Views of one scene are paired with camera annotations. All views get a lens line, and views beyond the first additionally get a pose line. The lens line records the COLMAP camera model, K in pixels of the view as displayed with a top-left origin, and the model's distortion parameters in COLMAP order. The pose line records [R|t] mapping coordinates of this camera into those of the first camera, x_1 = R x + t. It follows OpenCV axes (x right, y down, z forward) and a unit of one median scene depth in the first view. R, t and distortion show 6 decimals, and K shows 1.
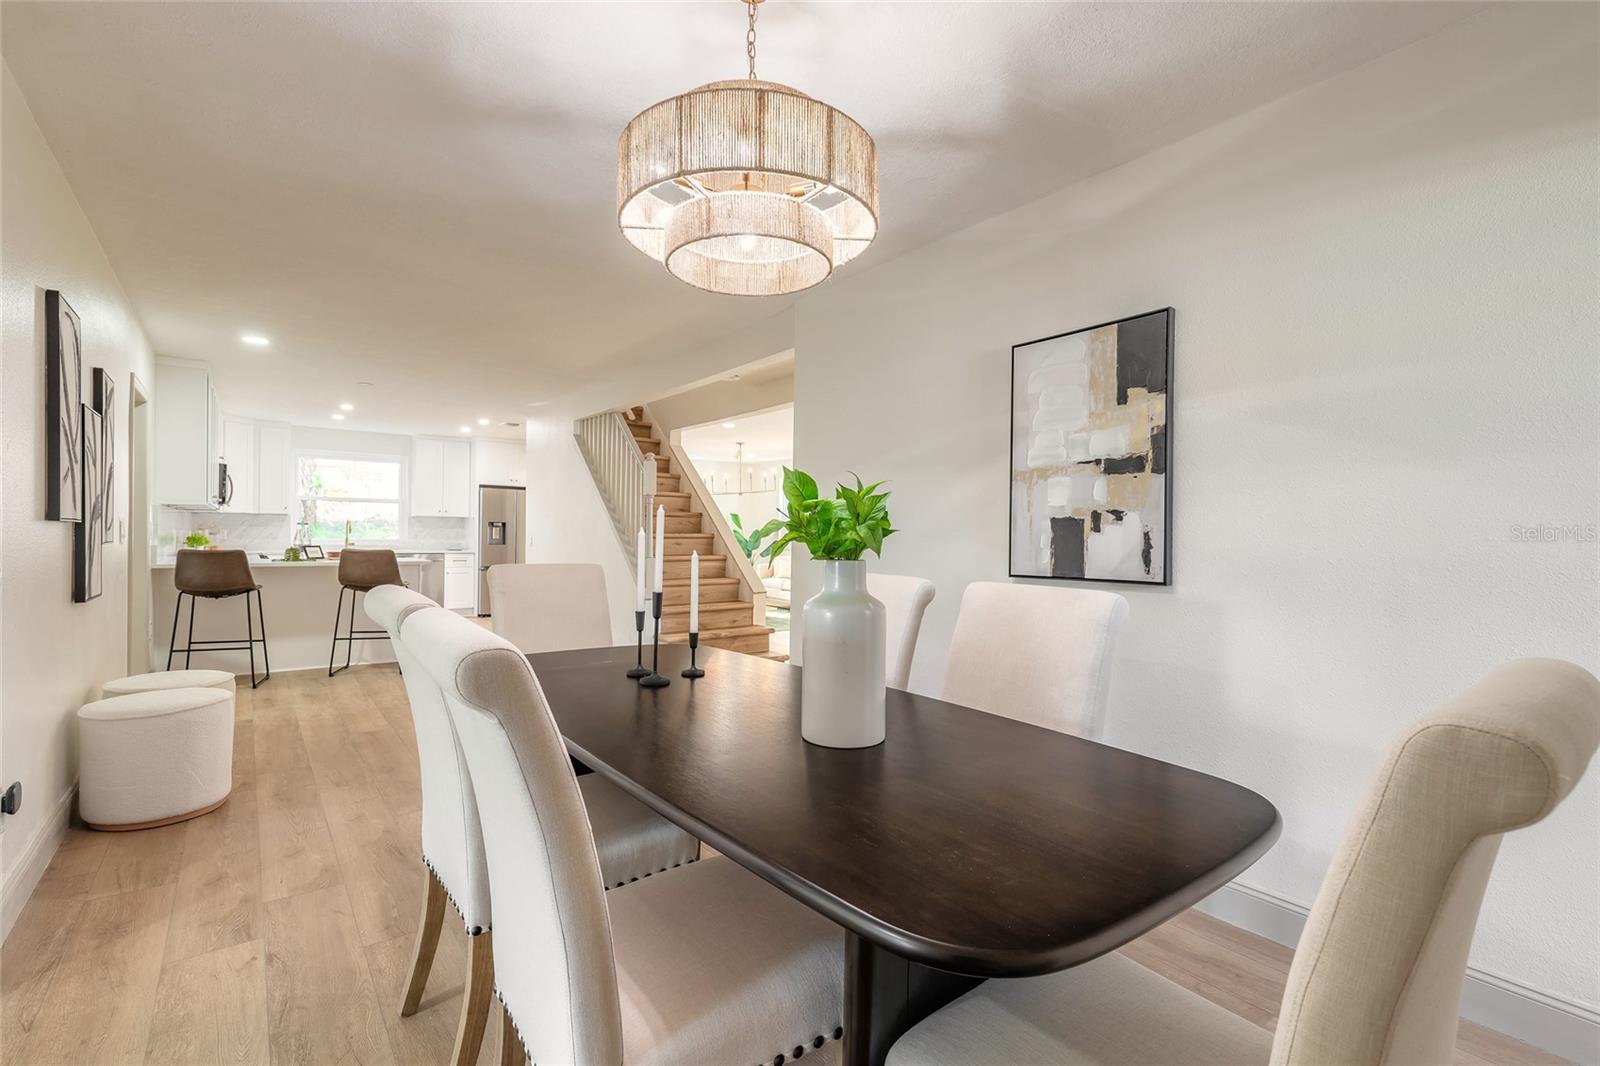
lens RADIAL K [[719.1, 0, 796.7], [0, 719.1, 535.2], [0, 0, 1]] dist [0.008857, -0.002479]
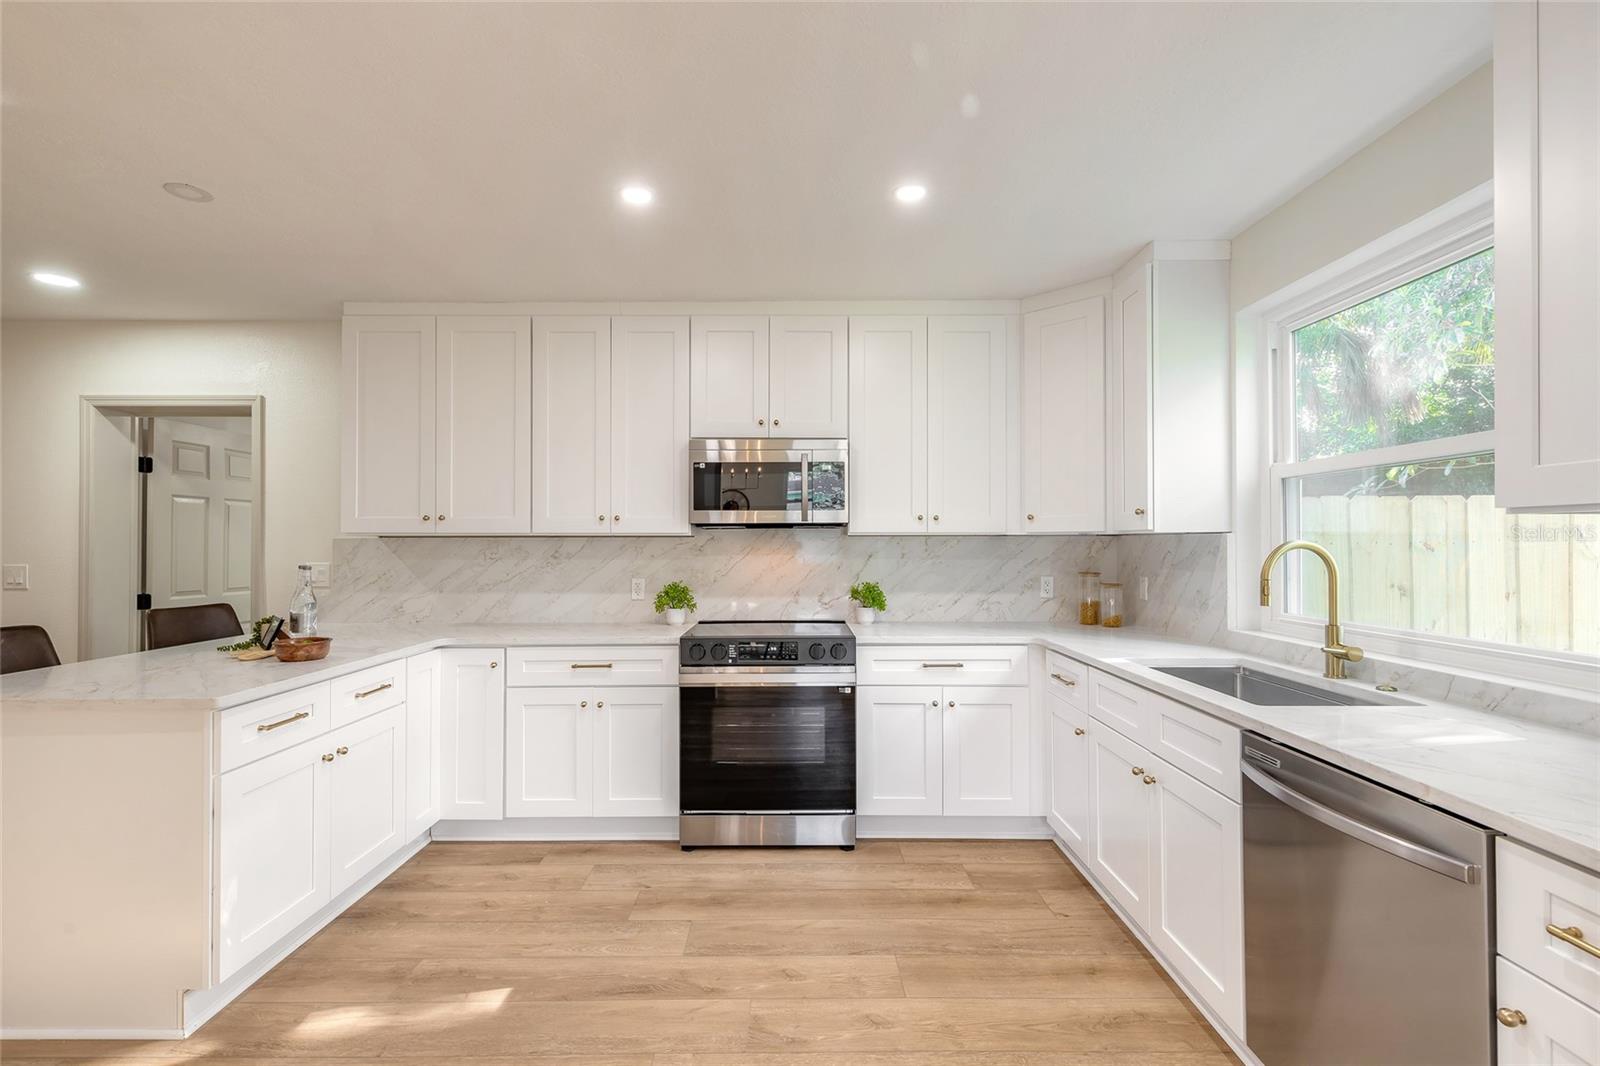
lens RADIAL K [[719.1, 0, 795.6], [0, 719.1, 537.1], [0, 0, 1]] dist [0.008857, -0.002479]
pose [[-0.604803, -0.020688, -0.796107, -0.323837], [-0.005858, 0.999751, -0.021530, -0.017518], [0.796354, -0.008358, -0.604773, 0.965337]]
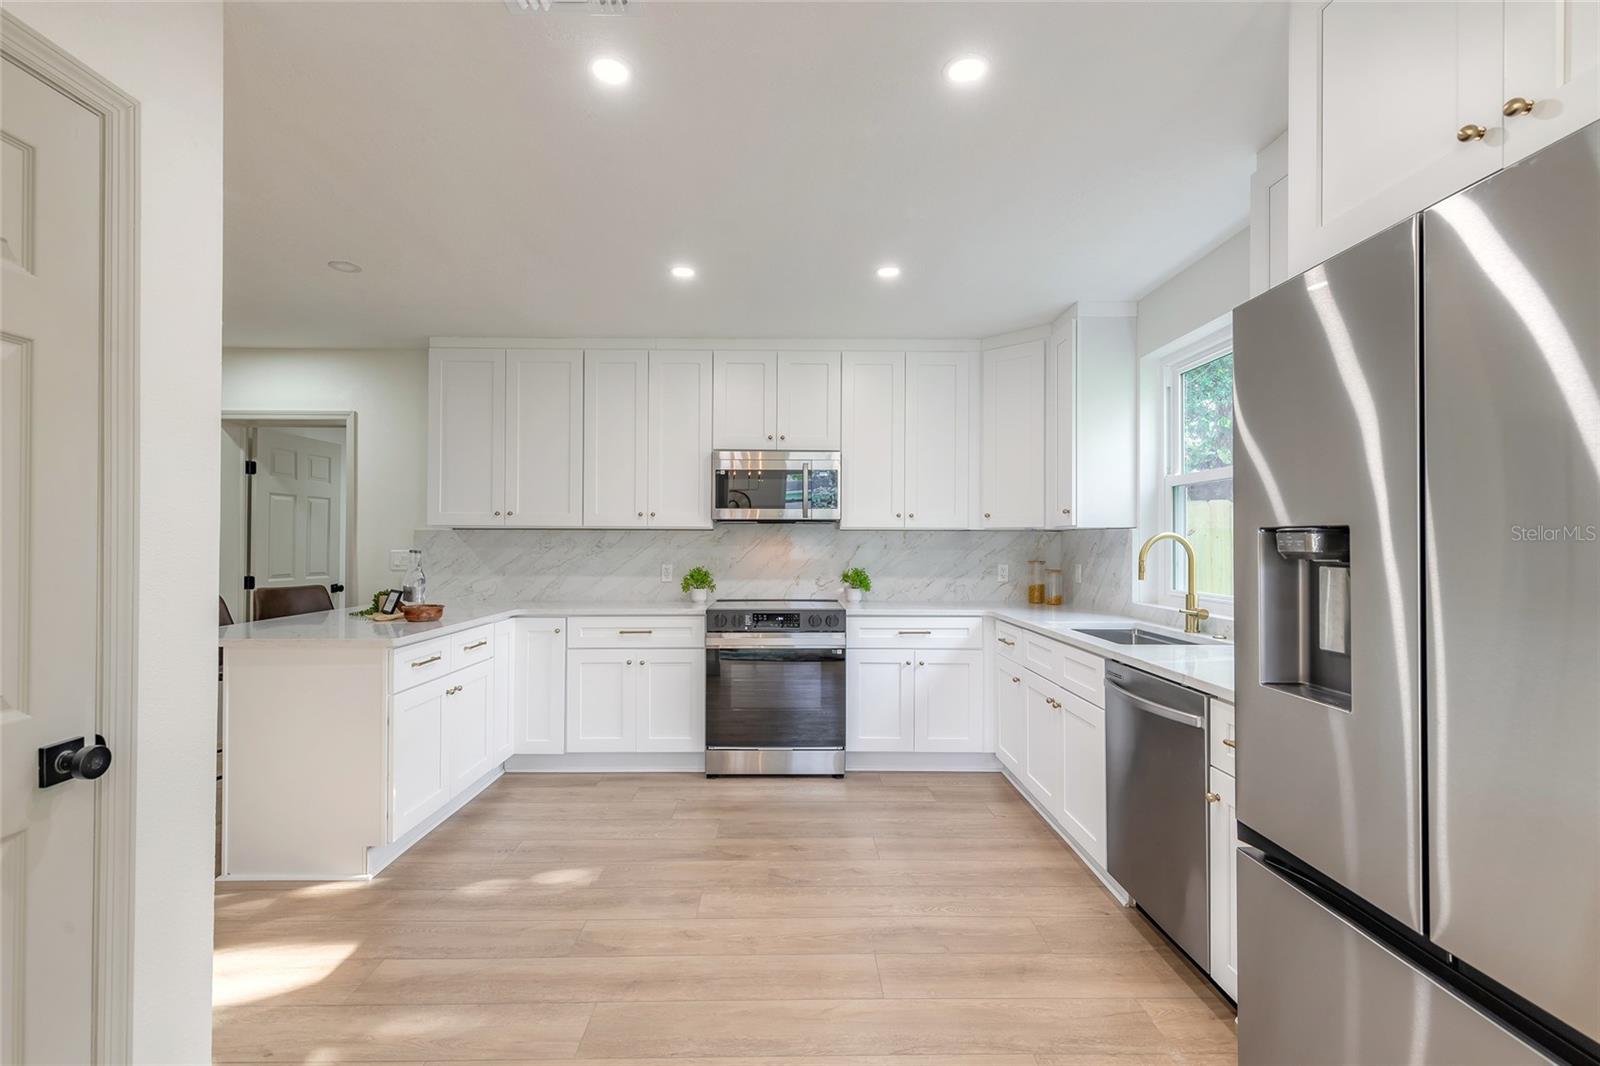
lens RADIAL K [[719.1, 0, 796.1], [0, 719.1, 536.1], [0, 0, 1]] dist [0.008857, -0.002479]
pose [[-0.595378, -0.023418, -0.803104, -0.255234], [-0.010866, 0.999718, -0.021096, -0.012692], [0.803372, -0.003834, -0.595465, 1.009955]]
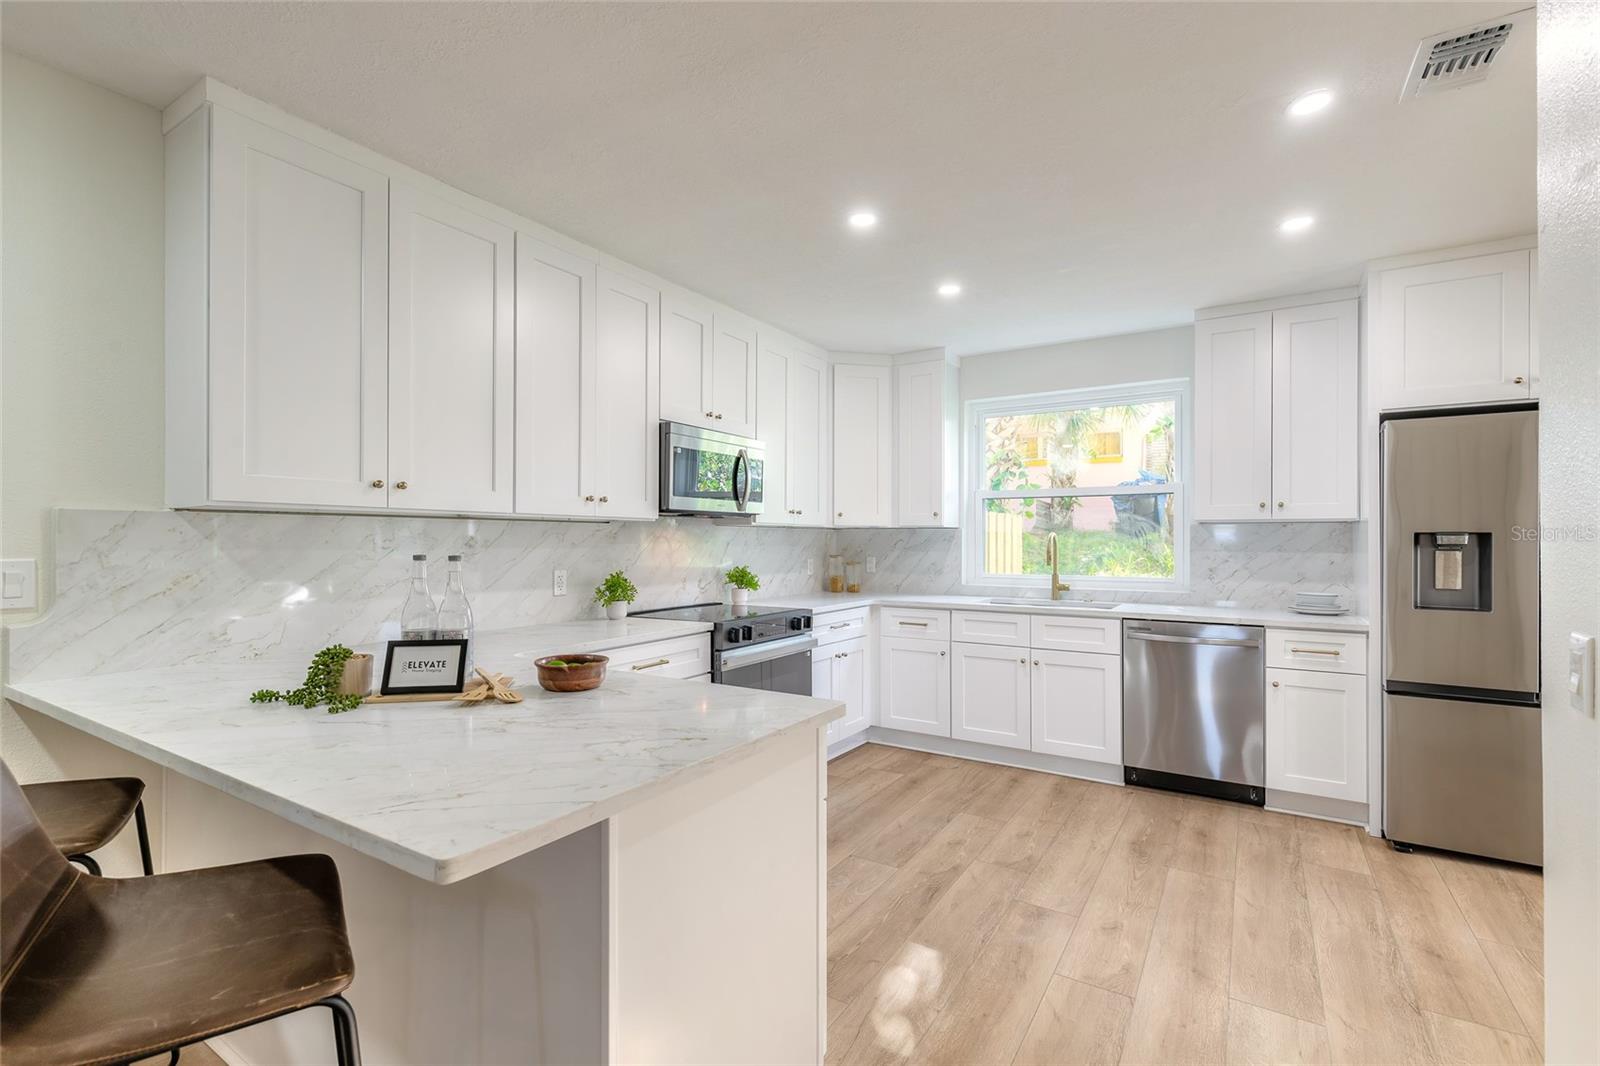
lens RADIAL K [[719.1, 0, 795.8], [0, 719.1, 539.3], [0, 0, 1]] dist [0.008857, -0.002479]
pose [[0.345319, -0.015079, -0.938364, -0.236573], [0.003875, 0.999885, -0.014641, -0.012227], [0.938477, 0.001420, 0.345338, 0.657482]]
